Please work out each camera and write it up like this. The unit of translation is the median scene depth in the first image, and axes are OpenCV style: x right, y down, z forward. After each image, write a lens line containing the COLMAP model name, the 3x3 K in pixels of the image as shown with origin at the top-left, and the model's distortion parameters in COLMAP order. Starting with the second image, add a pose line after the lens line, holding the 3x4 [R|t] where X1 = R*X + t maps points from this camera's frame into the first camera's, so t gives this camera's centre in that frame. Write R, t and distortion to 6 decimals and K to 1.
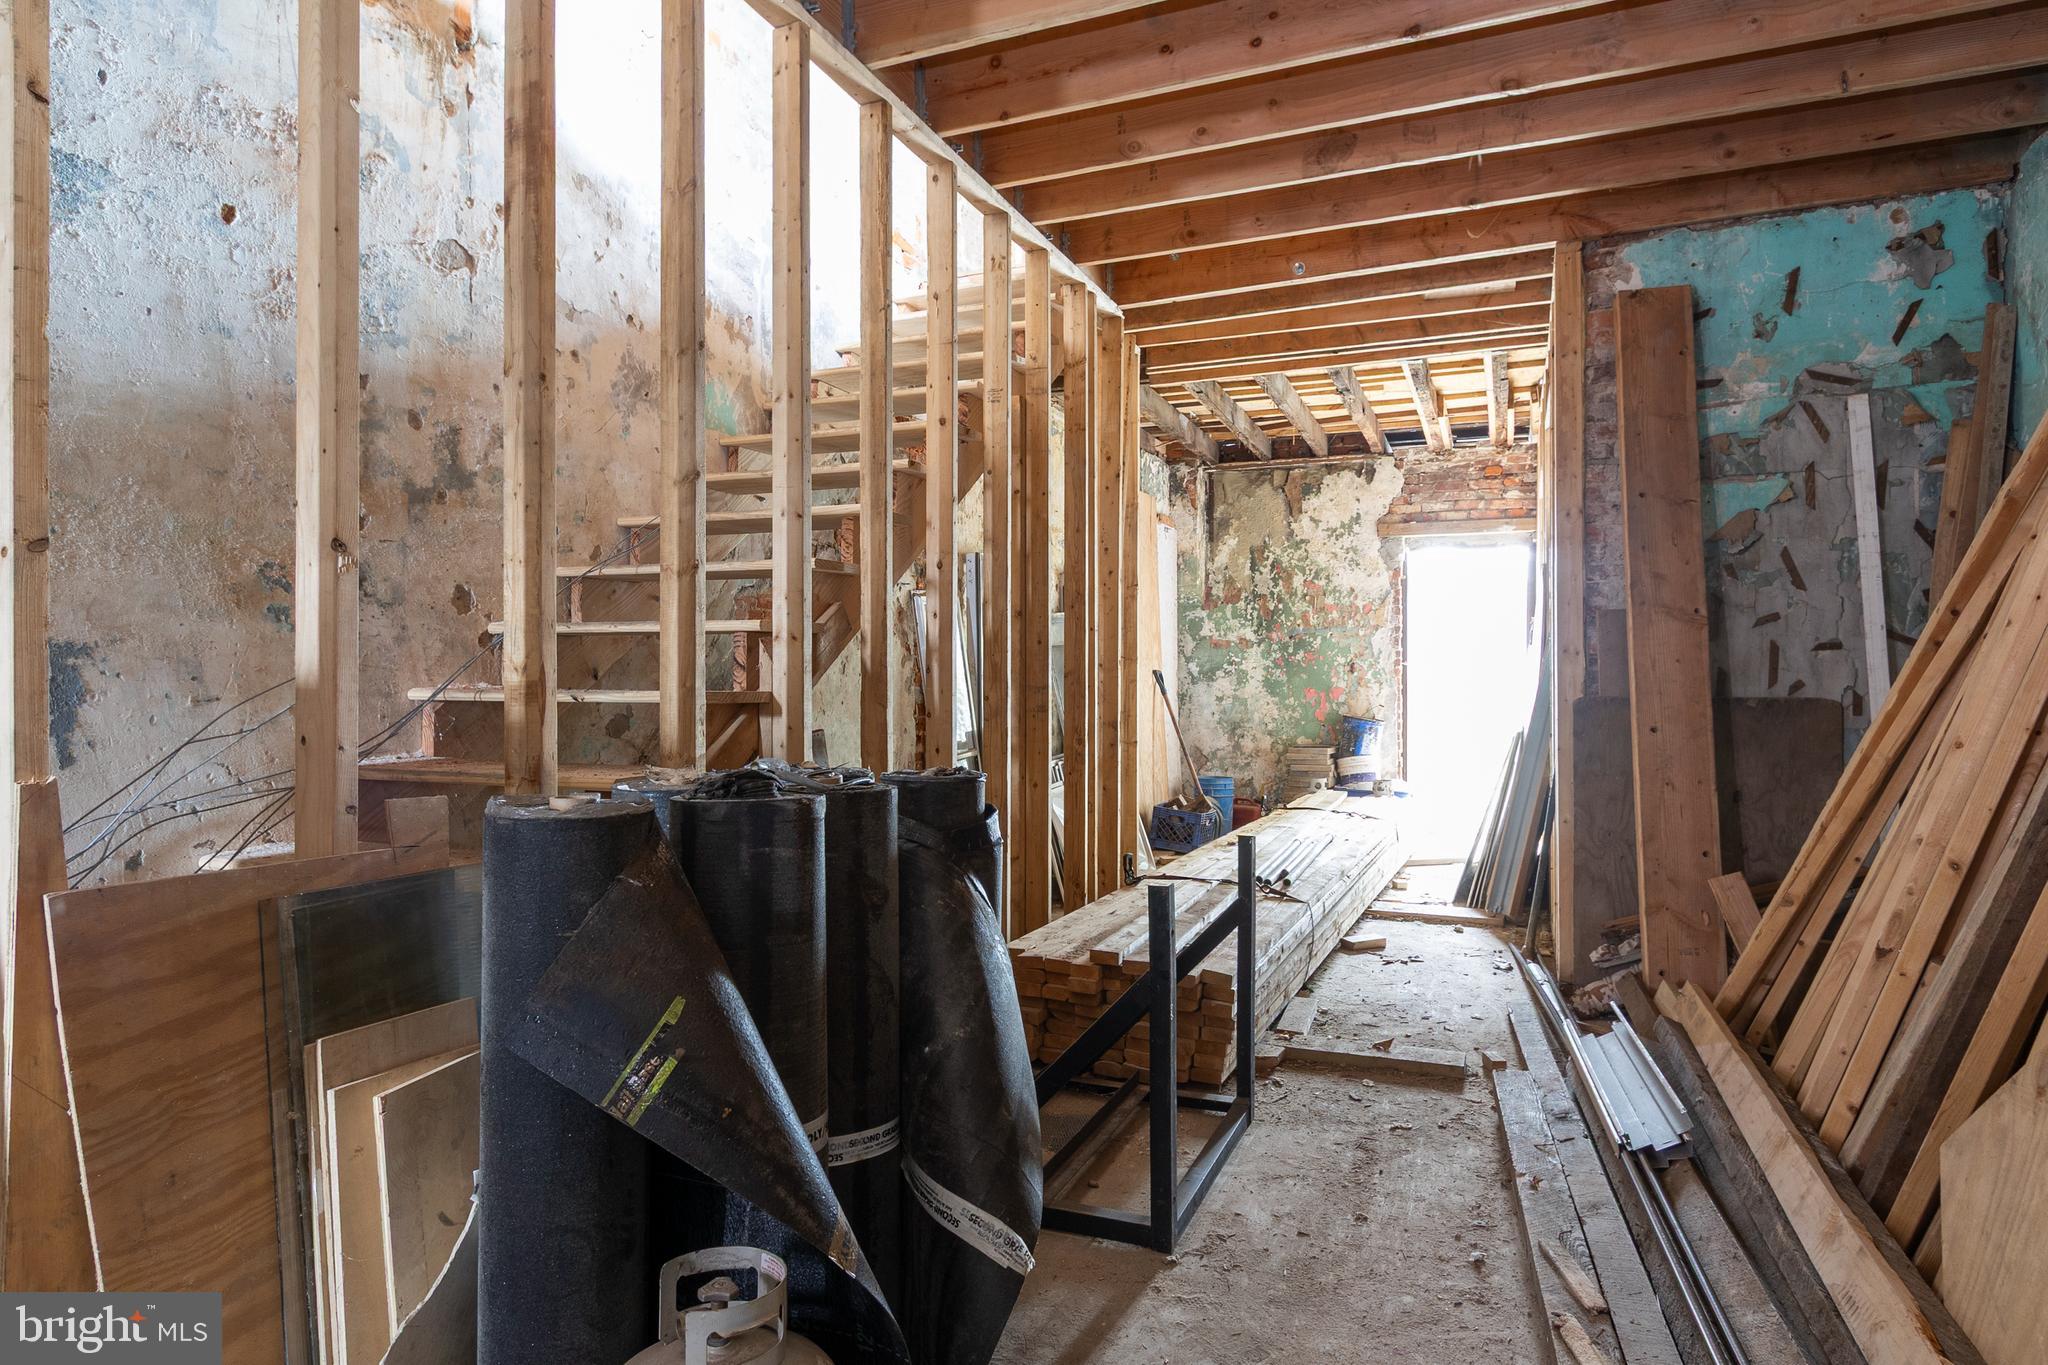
lens RADIAL K [[1171.8, 0, 1024.0], [0, 1171.8, 682.5], [0, 0, 1]] dist [-0.002264, -0.002435]
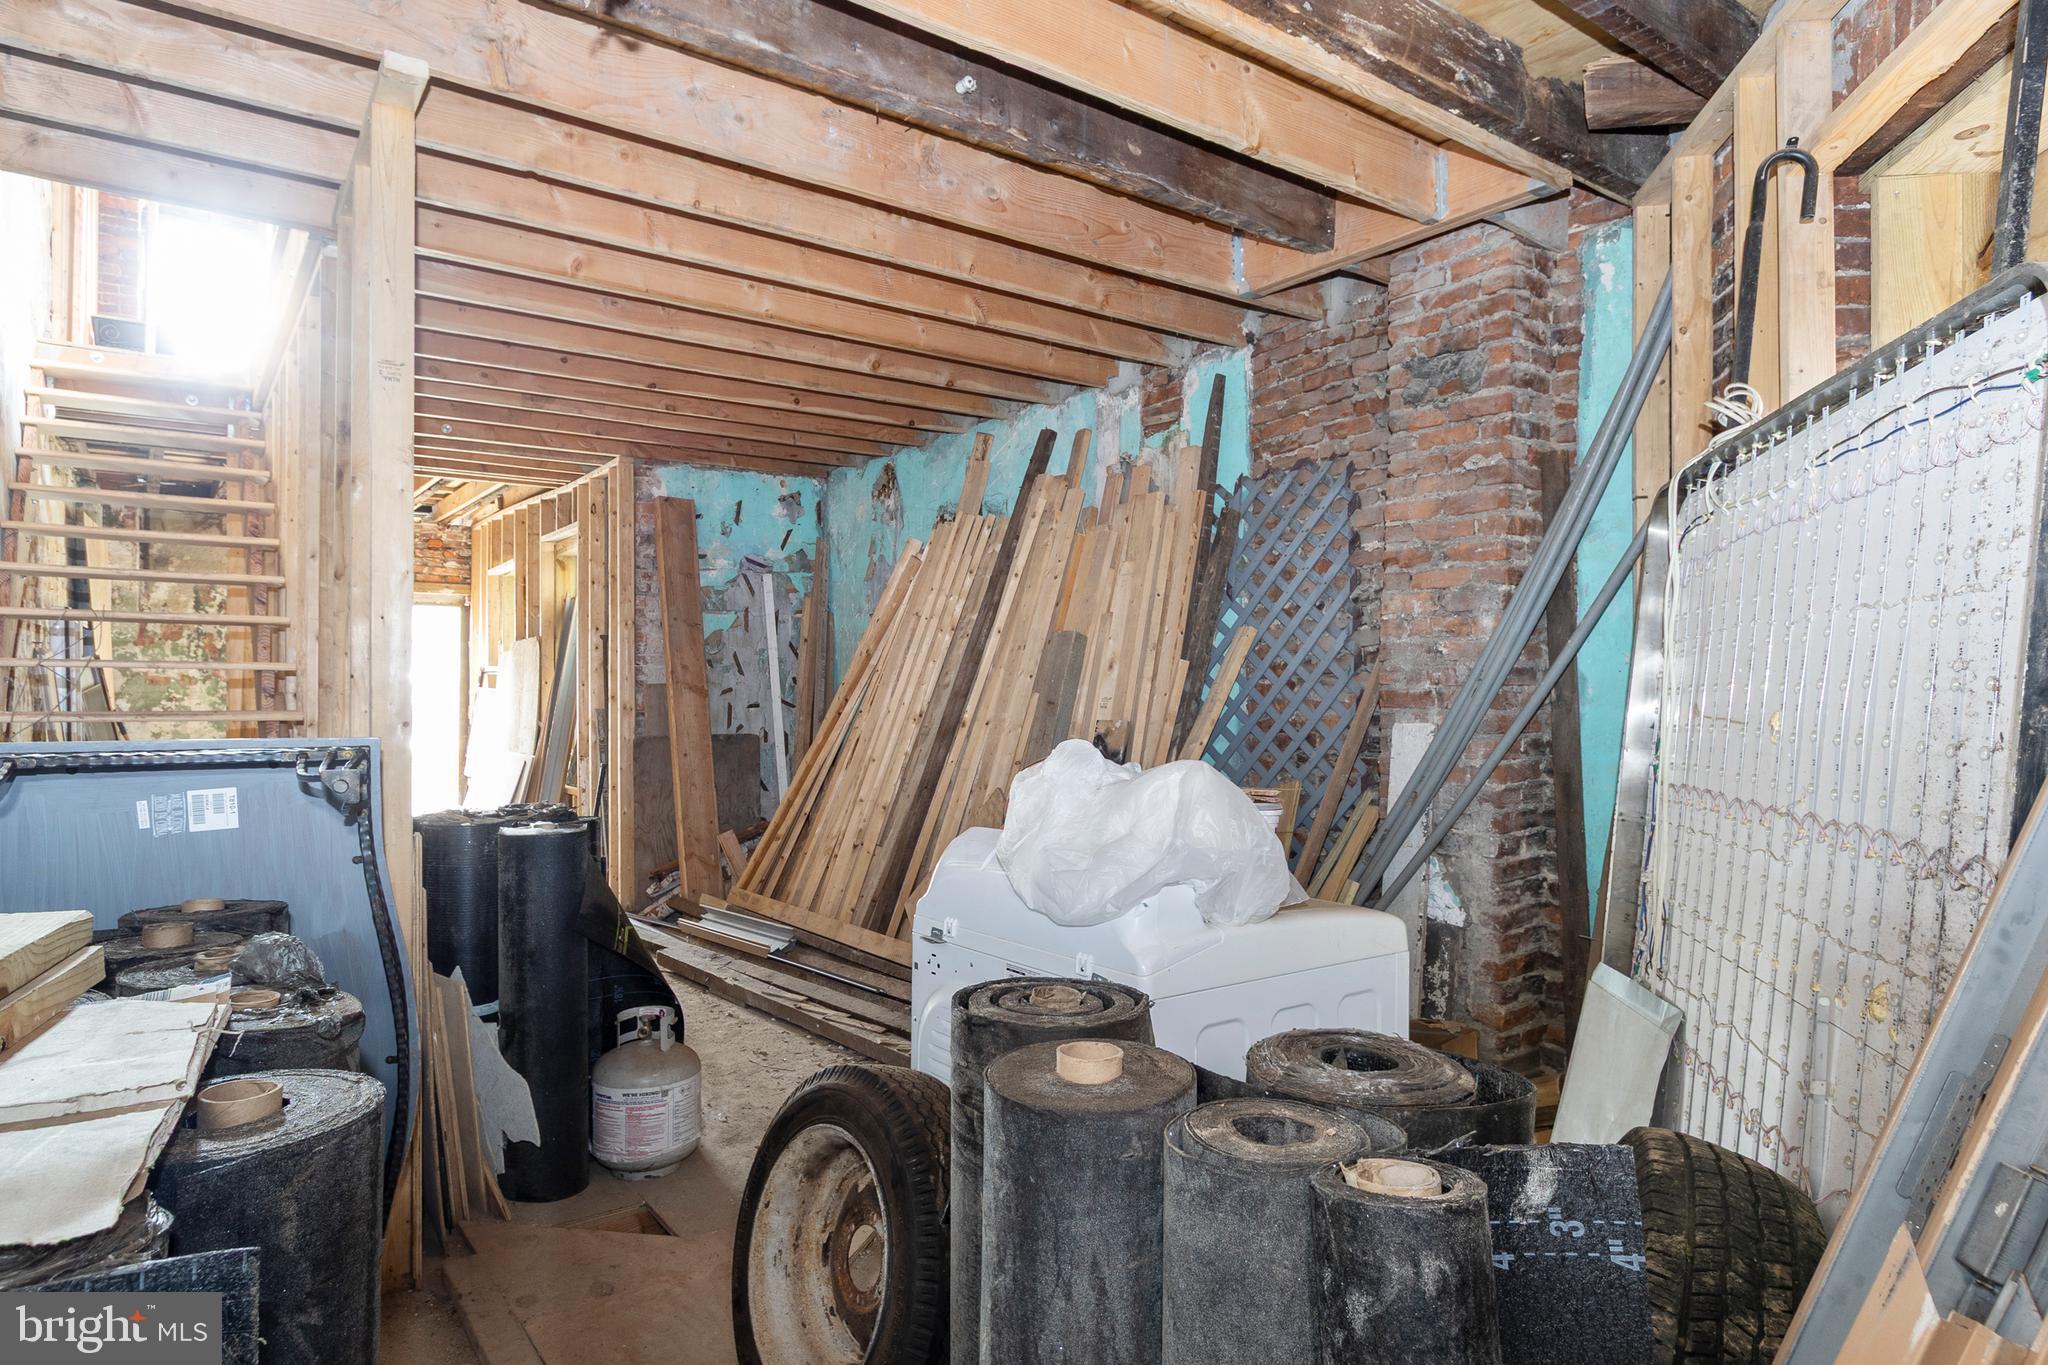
lens RADIAL K [[1171.8, 0, 1024.0], [0, 1171.8, 682.5], [0, 0, 1]] dist [-0.002264, -0.002435]
pose [[0.517574, 0.008393, 0.855598, -0.678167], [-0.001195, 0.999958, -0.009086, -0.050965], [-0.855638, 0.003680, 0.517562, -0.333195]]
